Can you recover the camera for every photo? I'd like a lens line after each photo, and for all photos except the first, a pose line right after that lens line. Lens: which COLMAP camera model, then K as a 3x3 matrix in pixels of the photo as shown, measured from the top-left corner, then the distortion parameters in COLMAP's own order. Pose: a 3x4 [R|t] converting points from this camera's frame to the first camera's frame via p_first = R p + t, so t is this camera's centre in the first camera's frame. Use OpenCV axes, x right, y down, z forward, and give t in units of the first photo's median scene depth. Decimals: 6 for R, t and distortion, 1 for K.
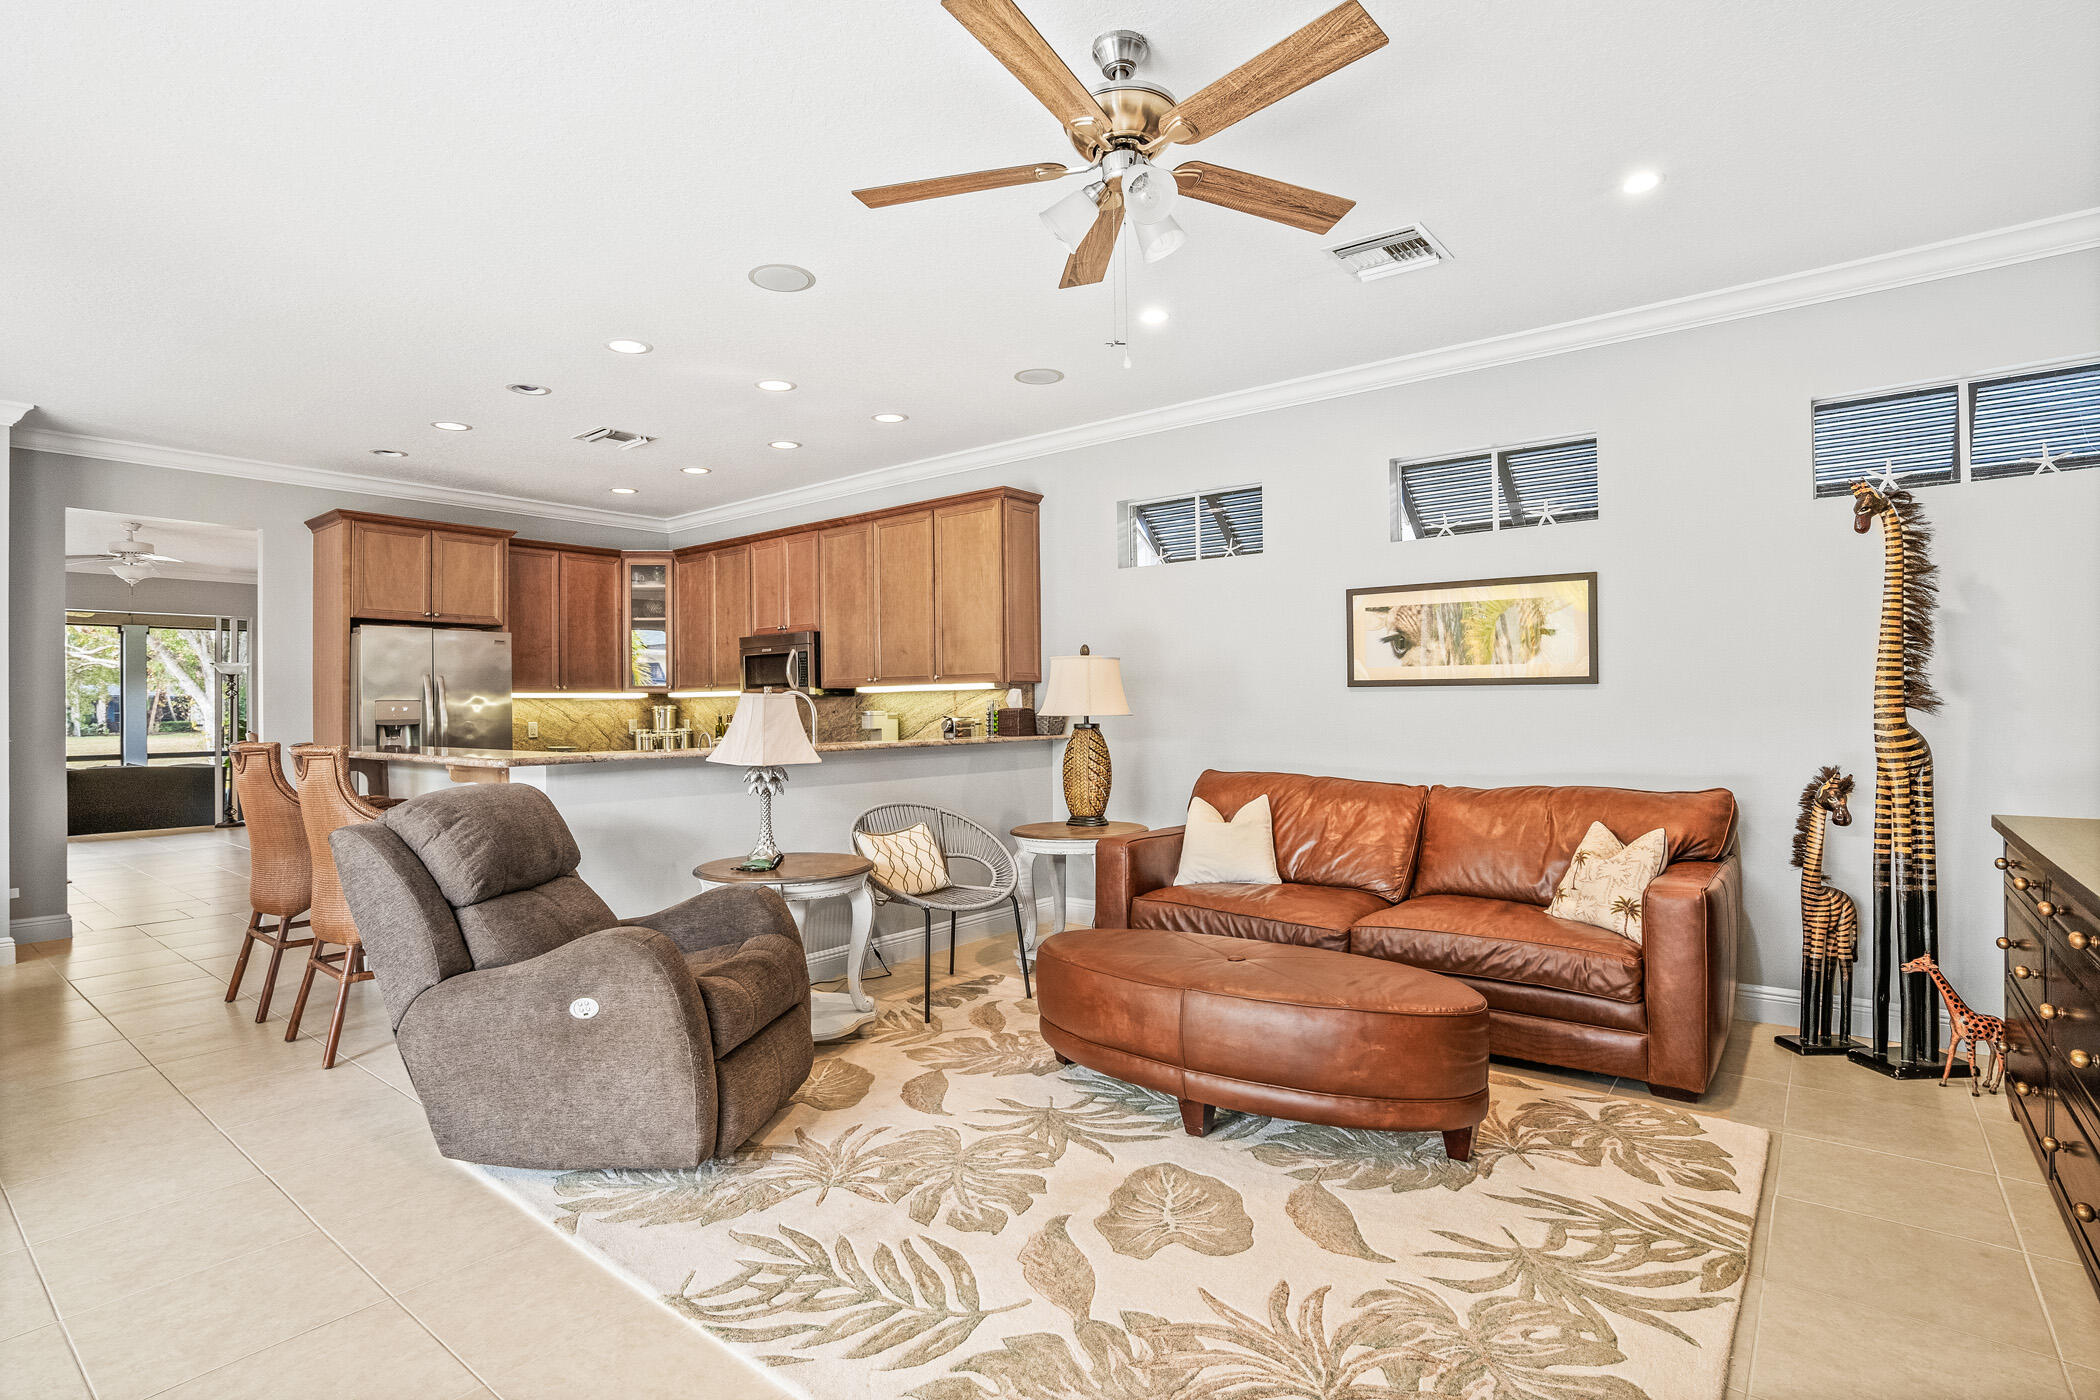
lens RADIAL K [[1011.5, 0, 1050.0], [0, 1011.5, 700.0], [0, 0, 1]] dist [-0.027808, 0.000434]
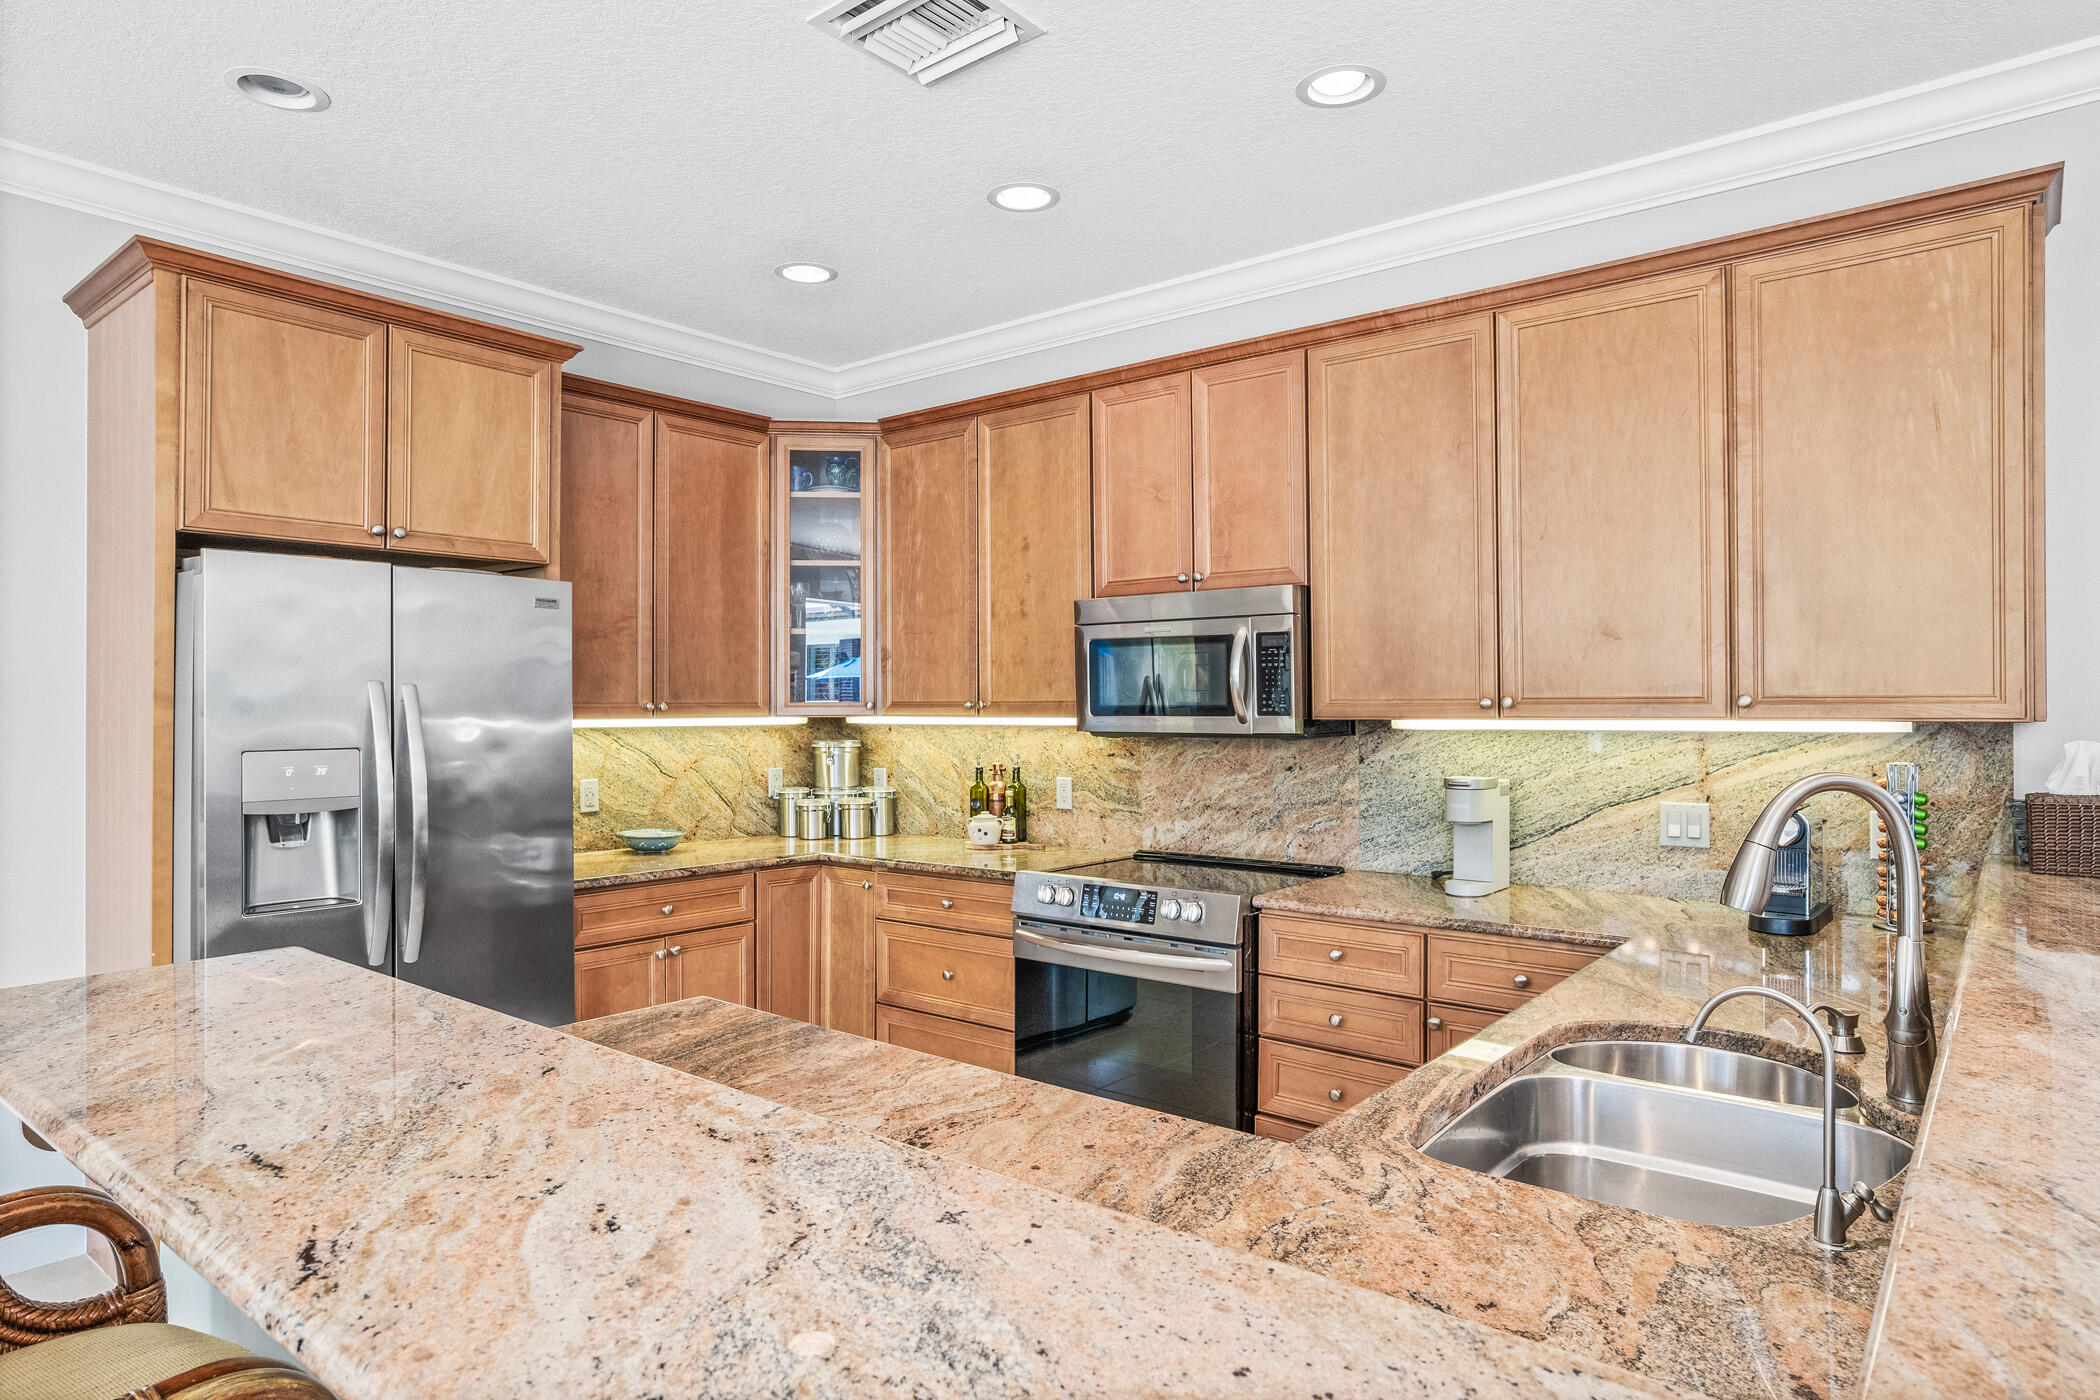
lens RADIAL K [[1189.3, 0, 1050.0], [0, 1189.3, 700.0], [0, 0, 1]] dist [-0.000422, 0.000662]
pose [[0.999960, 0.008537, -0.002830, -0.324922], [-0.008535, 0.999963, 0.000825, -0.018559], [0.002837, -0.000801, 0.999996, 0.485645]]
